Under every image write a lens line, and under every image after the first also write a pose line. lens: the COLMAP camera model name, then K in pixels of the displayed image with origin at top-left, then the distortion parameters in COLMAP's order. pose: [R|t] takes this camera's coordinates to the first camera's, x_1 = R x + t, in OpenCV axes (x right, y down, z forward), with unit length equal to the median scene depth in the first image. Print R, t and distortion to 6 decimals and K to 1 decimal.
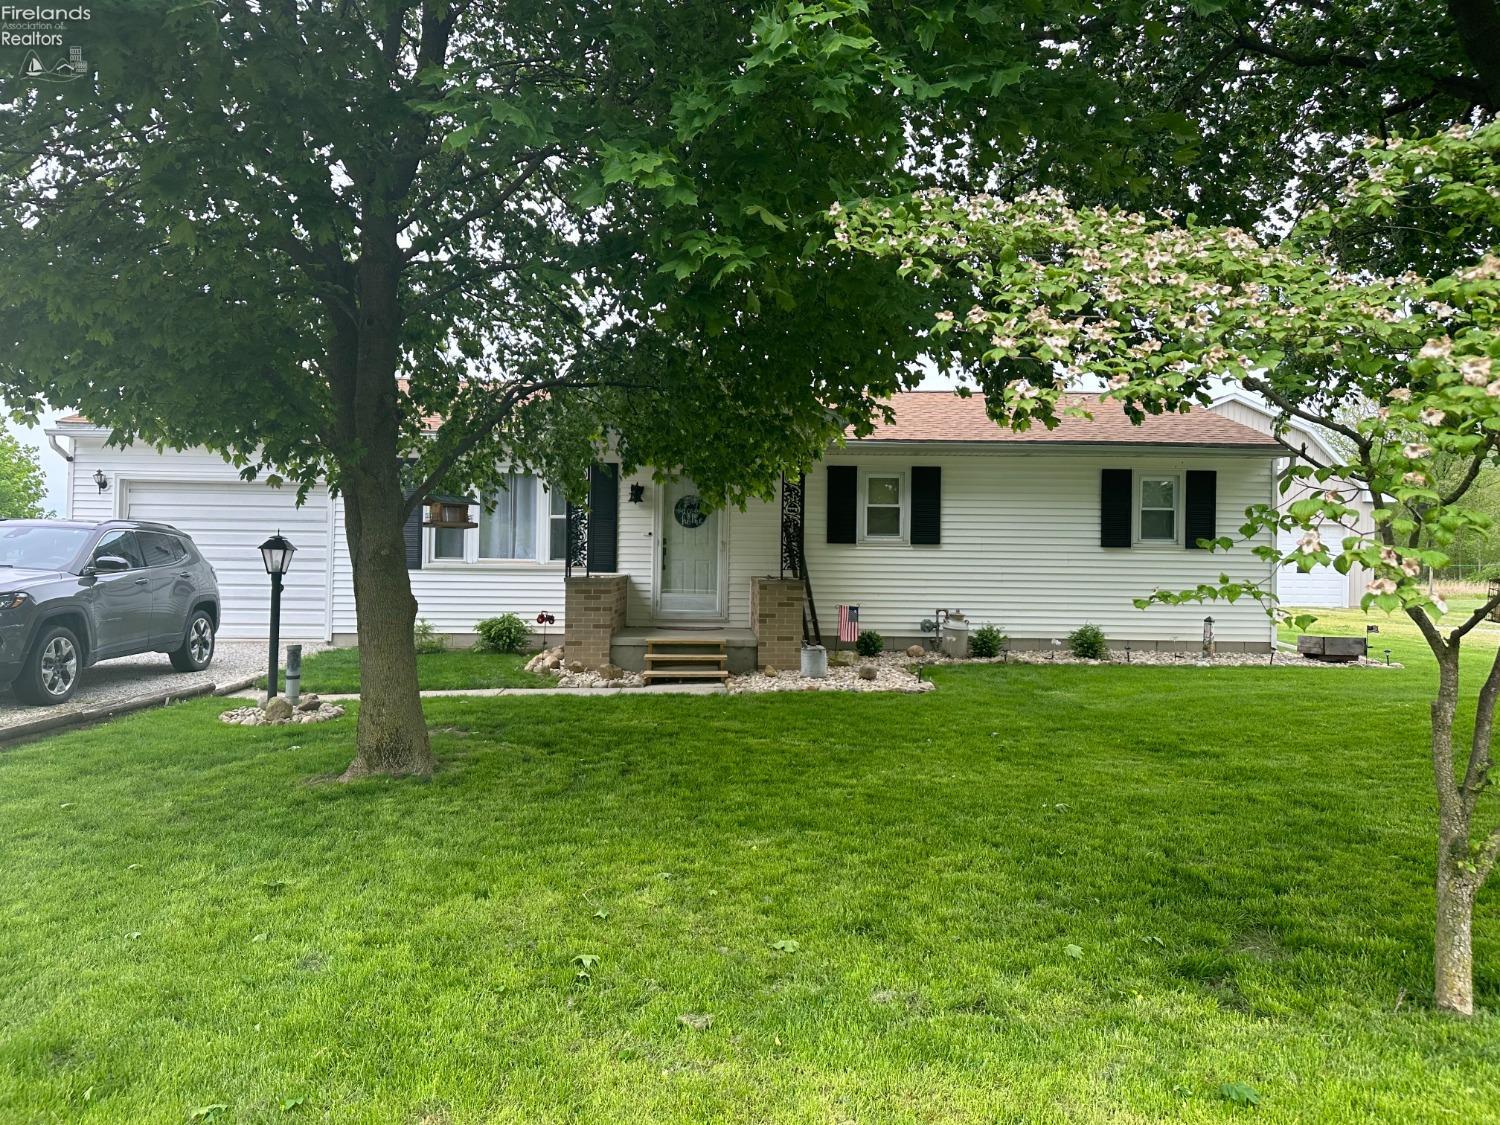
lens RADIAL K [[1055.5, 0, 750.0], [0, 1055.5, 562.5], [0, 0, 1]] dist [-0.003258, -0.002888]
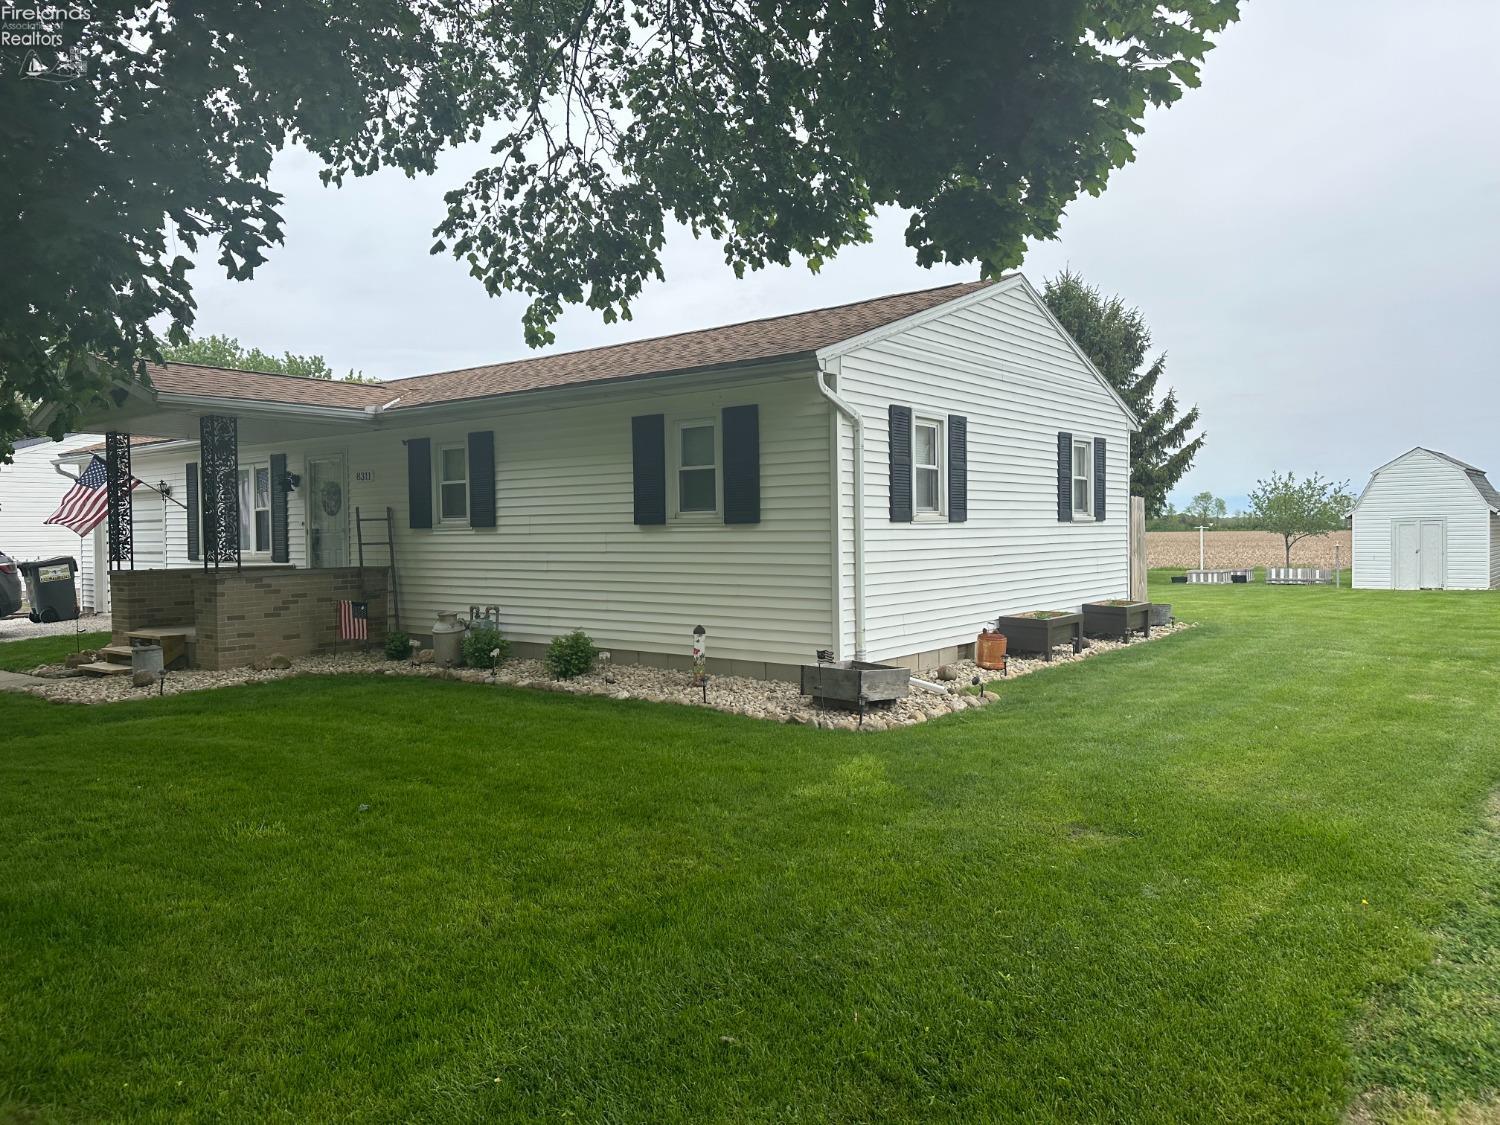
lens RADIAL K [[1055.5, 0, 750.0], [0, 1055.5, 562.5], [0, 0, 1]] dist [-0.003258, -0.002888]
pose [[0.800969, -0.005168, -0.598683, 0.832247], [0.015372, 0.999811, 0.011936, 0.003901], [0.598508, -0.018763, 0.800897, 0.460594]]
